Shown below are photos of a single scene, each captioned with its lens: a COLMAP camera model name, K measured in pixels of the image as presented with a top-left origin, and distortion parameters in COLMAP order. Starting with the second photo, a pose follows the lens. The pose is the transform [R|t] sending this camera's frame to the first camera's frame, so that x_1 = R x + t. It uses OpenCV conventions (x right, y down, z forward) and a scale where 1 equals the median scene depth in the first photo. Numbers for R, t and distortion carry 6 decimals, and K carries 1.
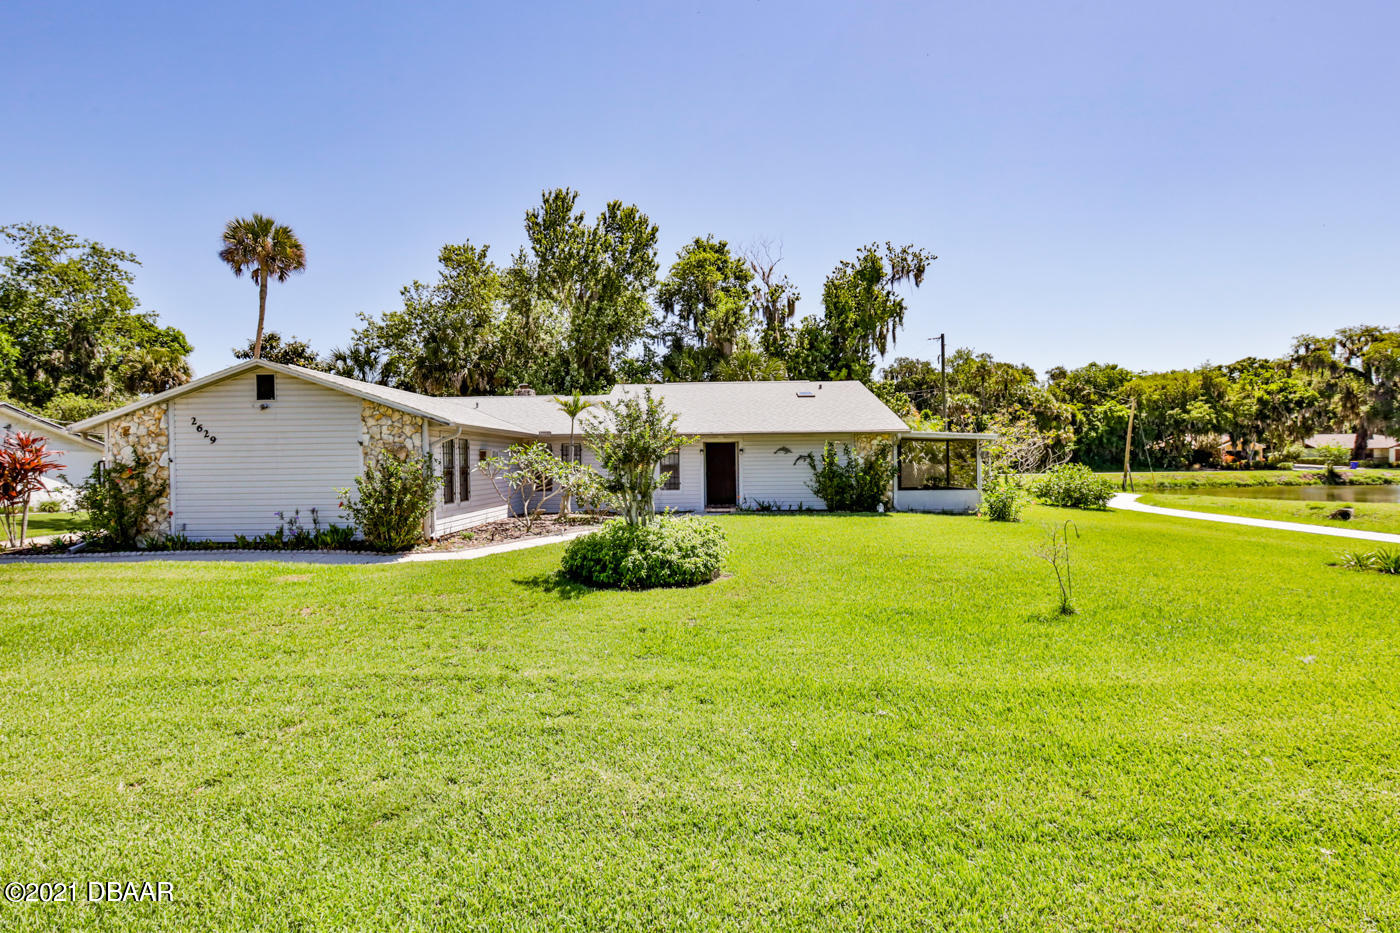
lens RADIAL K [[673.3, 0, 706.3], [0, 673.3, 465.4], [0, 0, 1]] dist [0.003351, 0.000267]
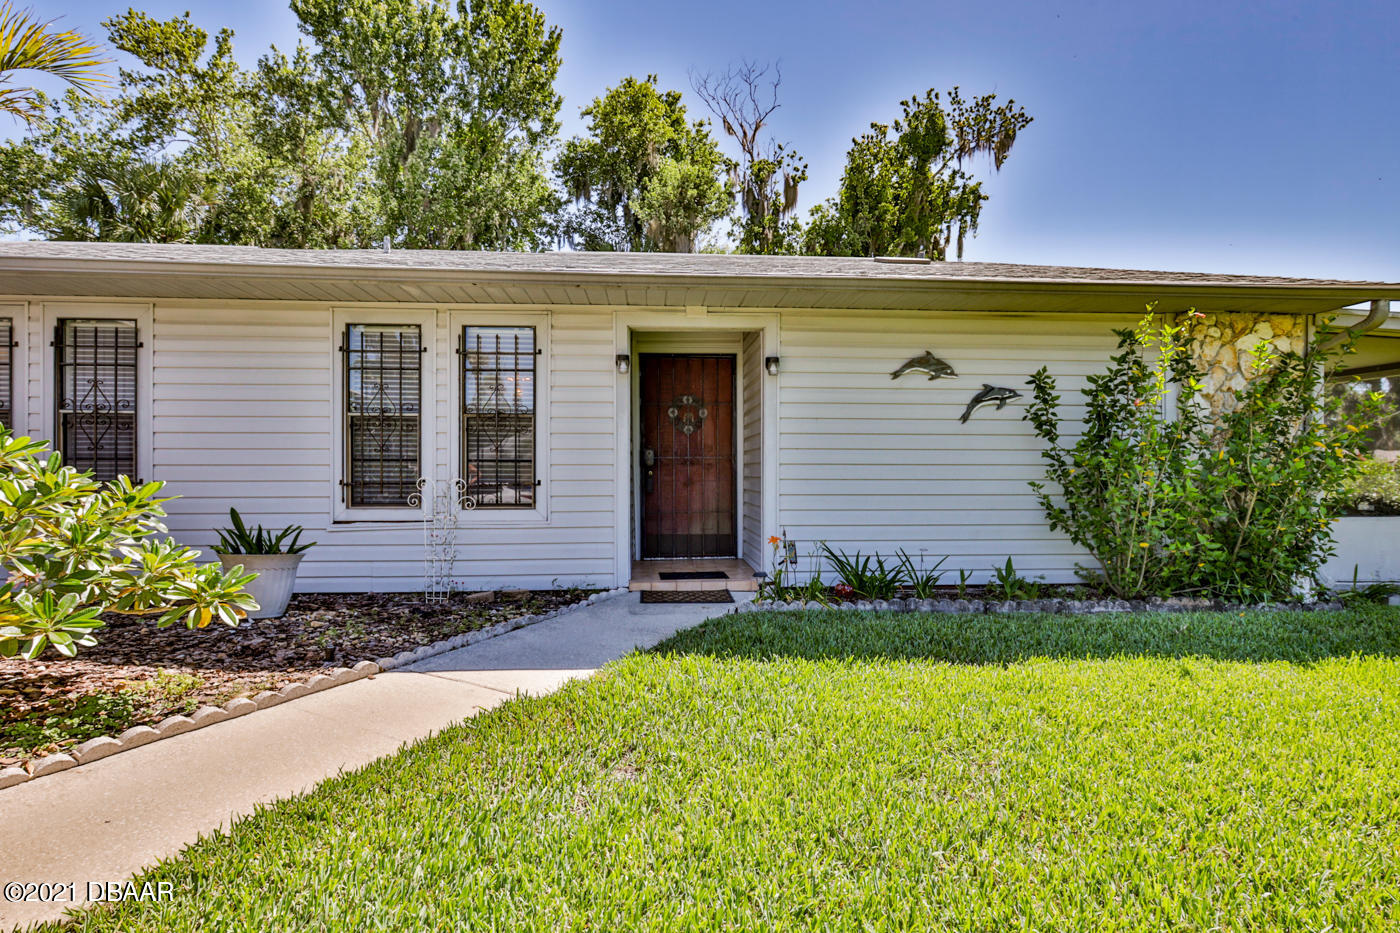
lens RADIAL K [[673.3, 0, 692.5], [0, 673.3, 471.4], [0, 0, 1]] dist [0.003351, 0.000267]
pose [[0.997109, 0.014628, 0.074559, 0.000777], [-0.013981, 0.999860, -0.009191, 0.014009], [-0.074683, 0.008122, 0.997174, 0.432593]]
